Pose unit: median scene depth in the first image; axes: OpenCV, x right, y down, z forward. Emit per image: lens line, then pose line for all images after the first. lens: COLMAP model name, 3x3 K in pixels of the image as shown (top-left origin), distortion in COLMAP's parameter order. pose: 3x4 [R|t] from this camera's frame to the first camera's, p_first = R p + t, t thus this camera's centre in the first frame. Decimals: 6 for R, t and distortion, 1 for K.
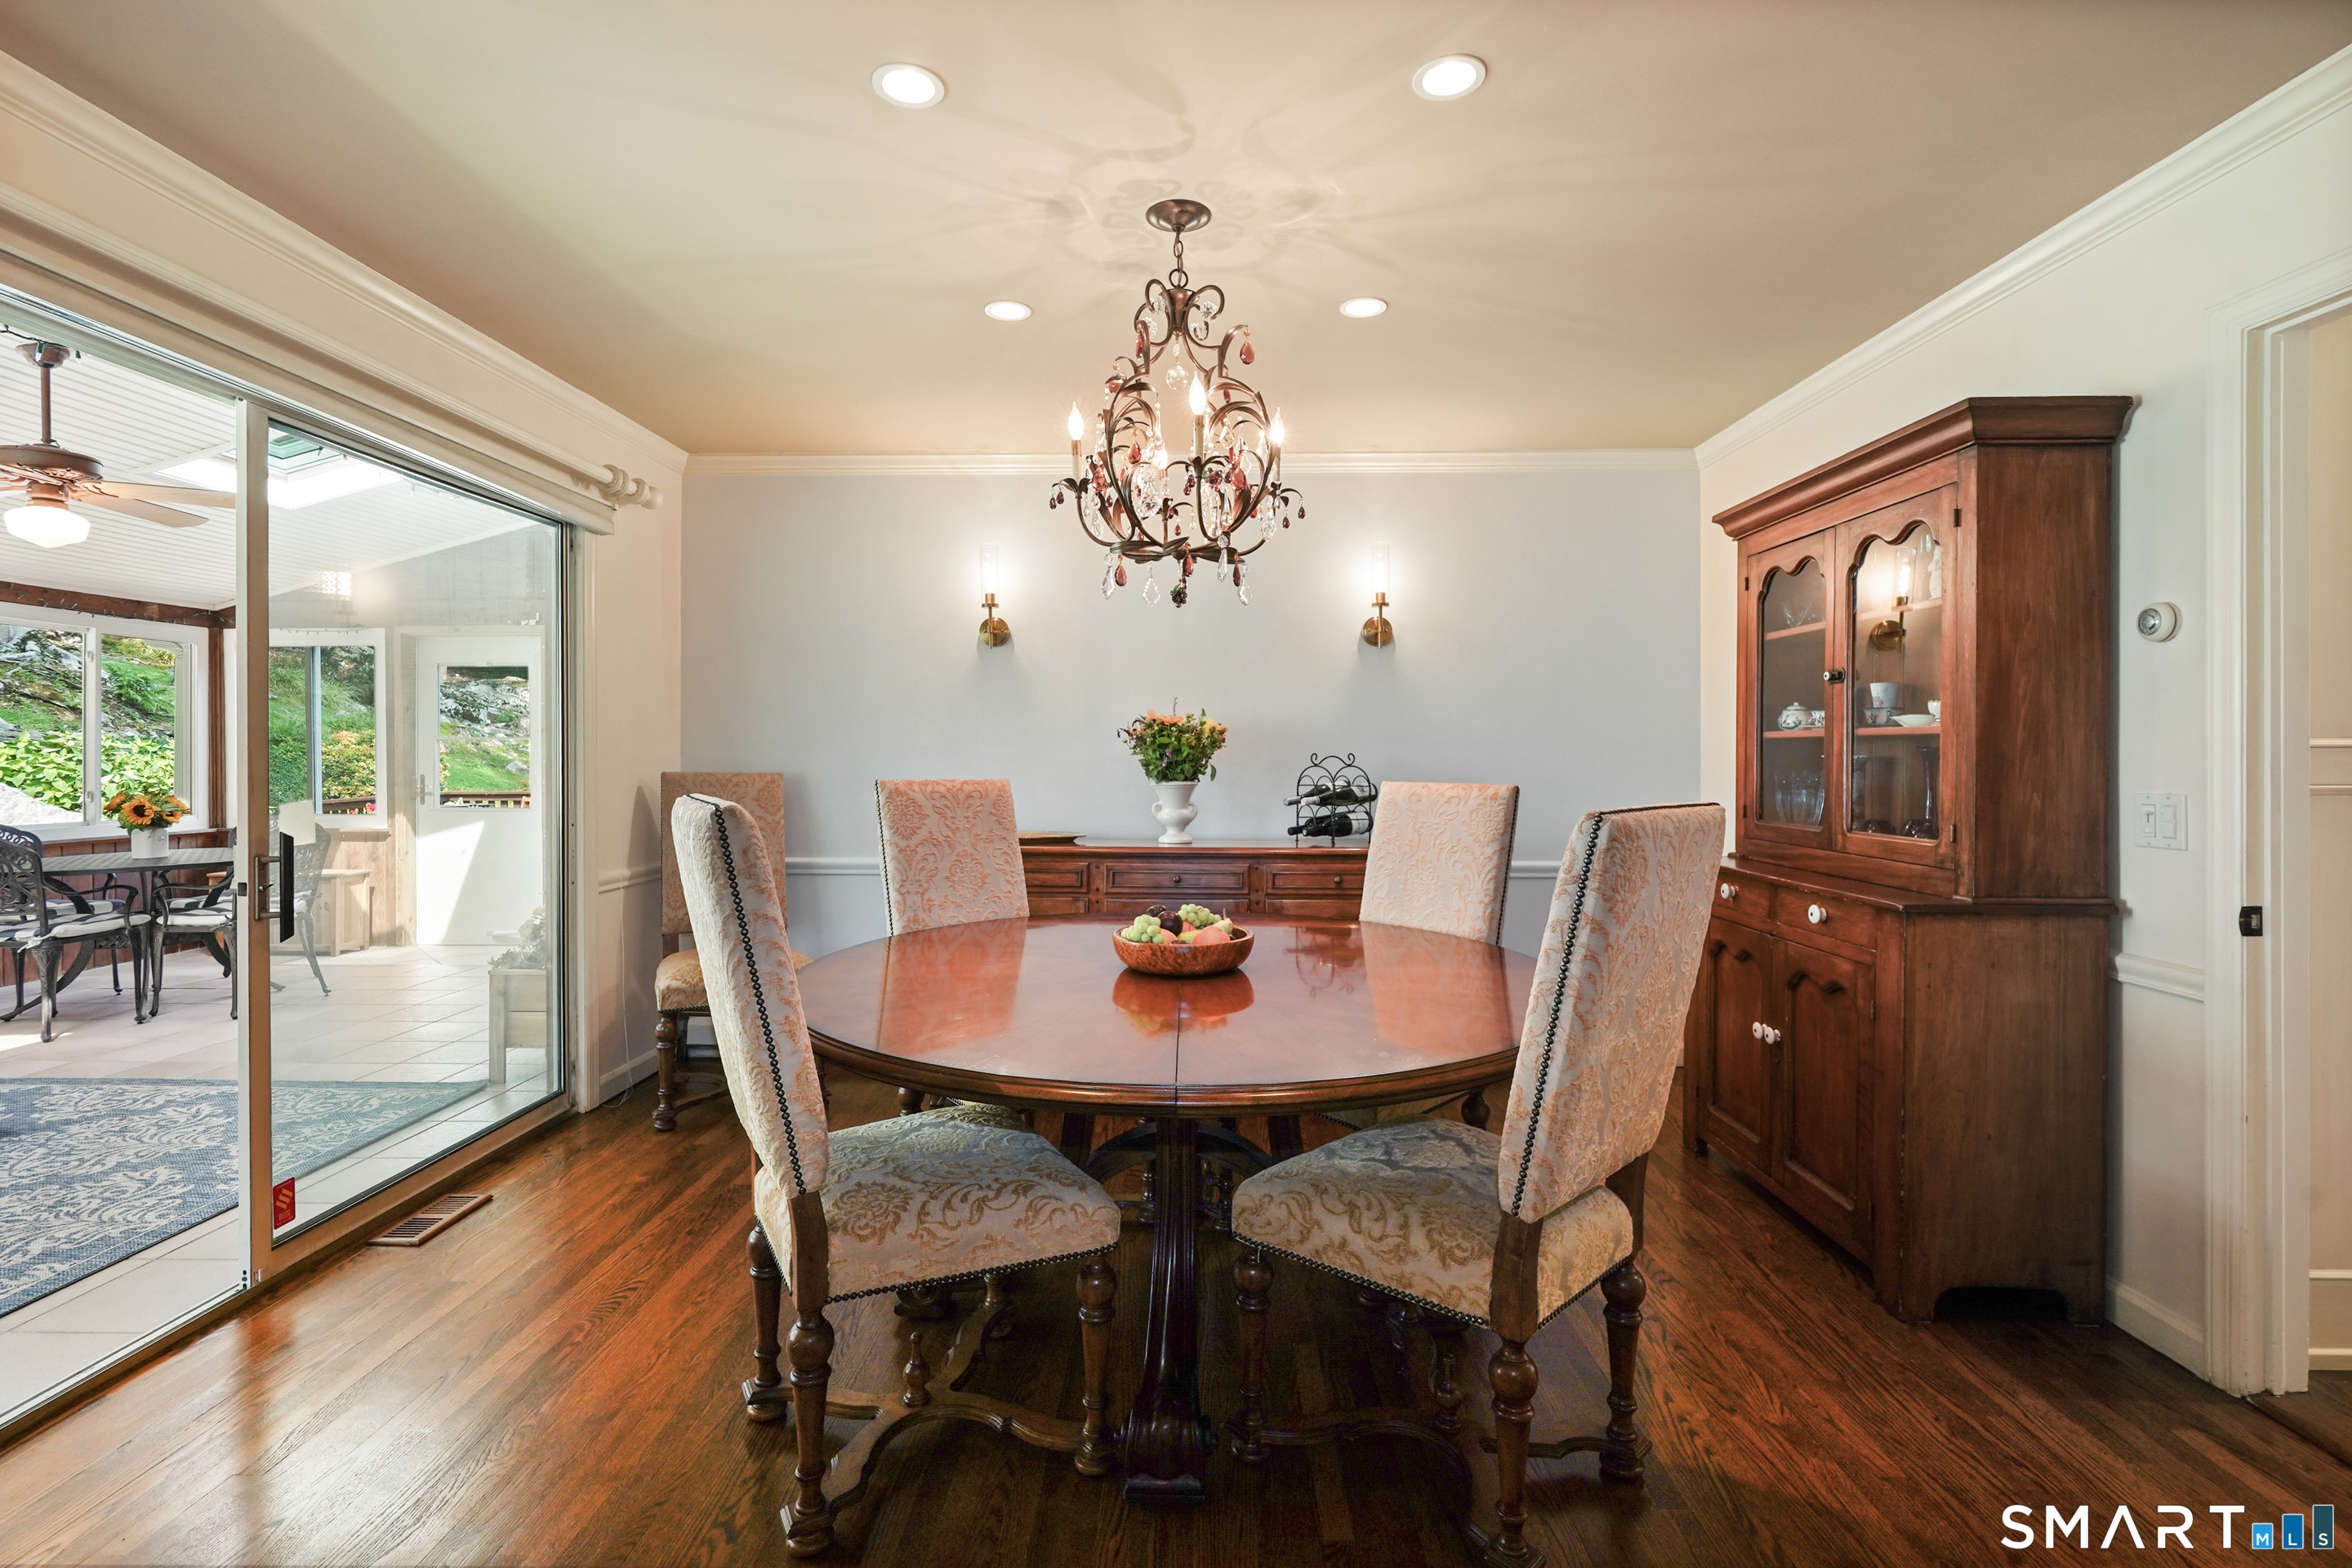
lens RADIAL K [[1078.6, 0, 1145.6], [0, 1078.6, 759.6], [0, 0, 1]] dist [-0.011623, 0.004040]
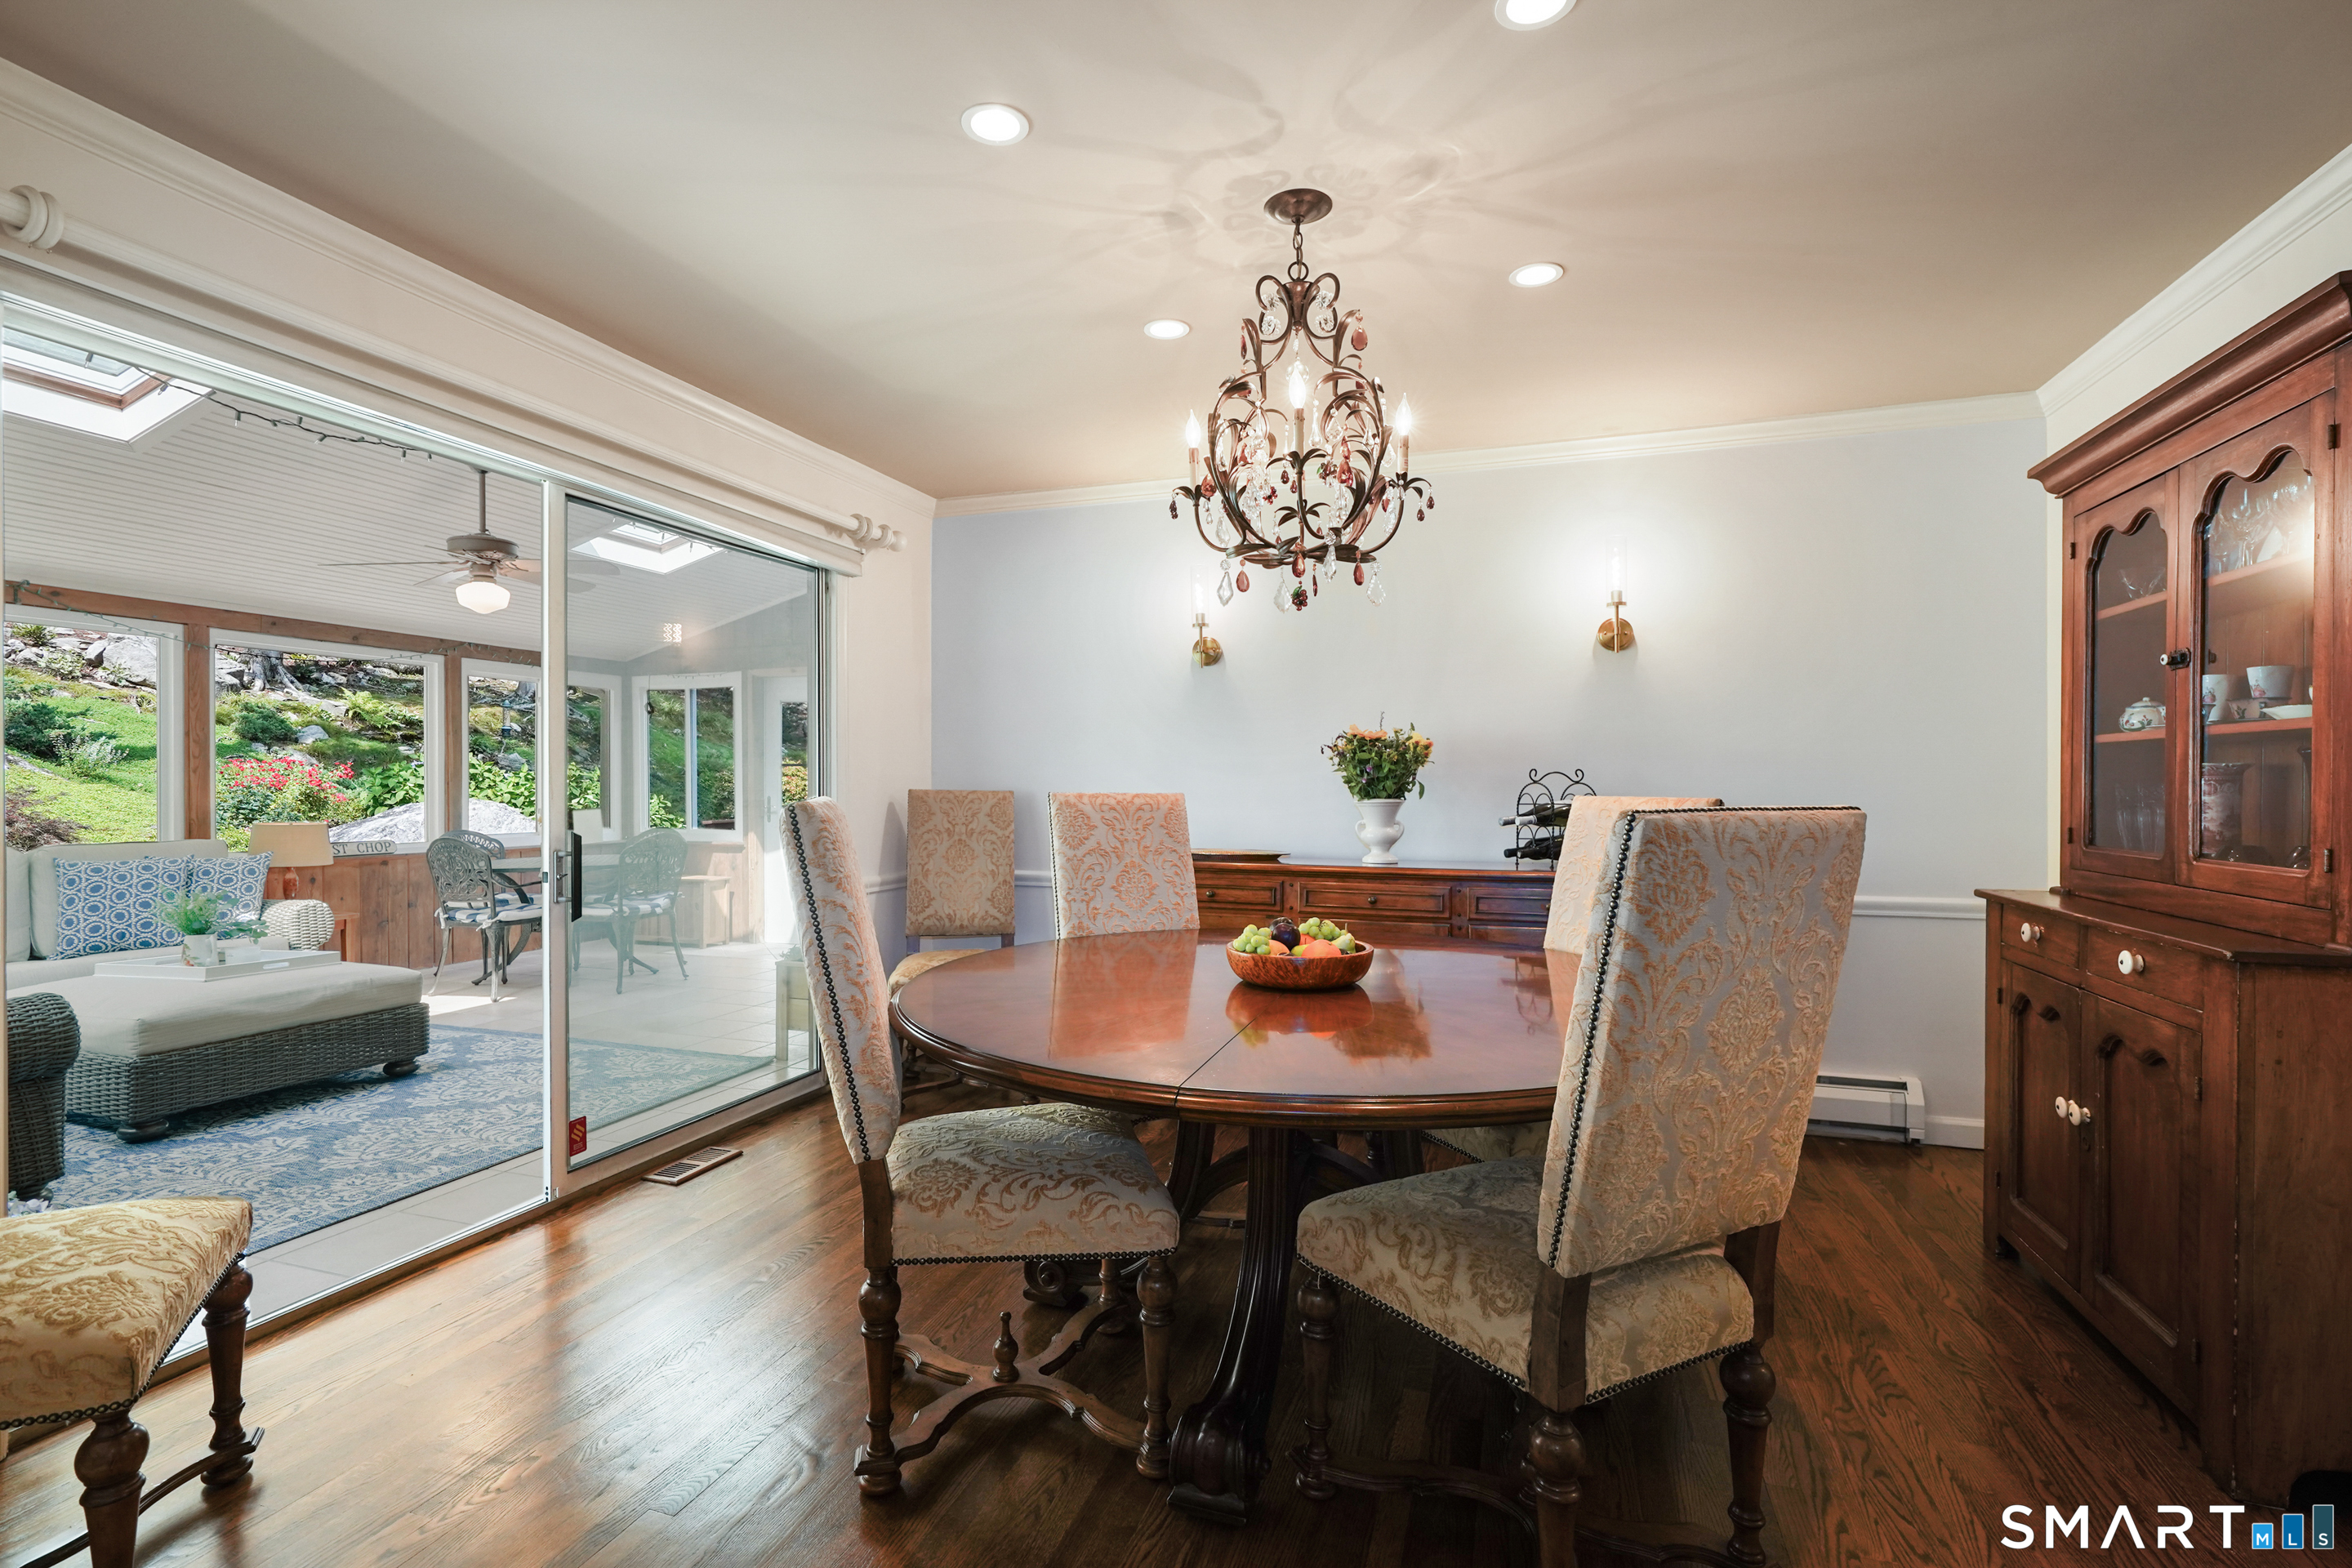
lens RADIAL K [[1078.6, 0, 1121.1], [0, 1078.6, 787.4], [0, 0, 1]] dist [-0.011623, 0.004040]
pose [[0.950311, 0.000419, -0.311303, 0.174781], [-0.000899, 0.999999, -0.001400, 0.018731], [0.311302, 0.001610, 0.950310, 0.029702]]
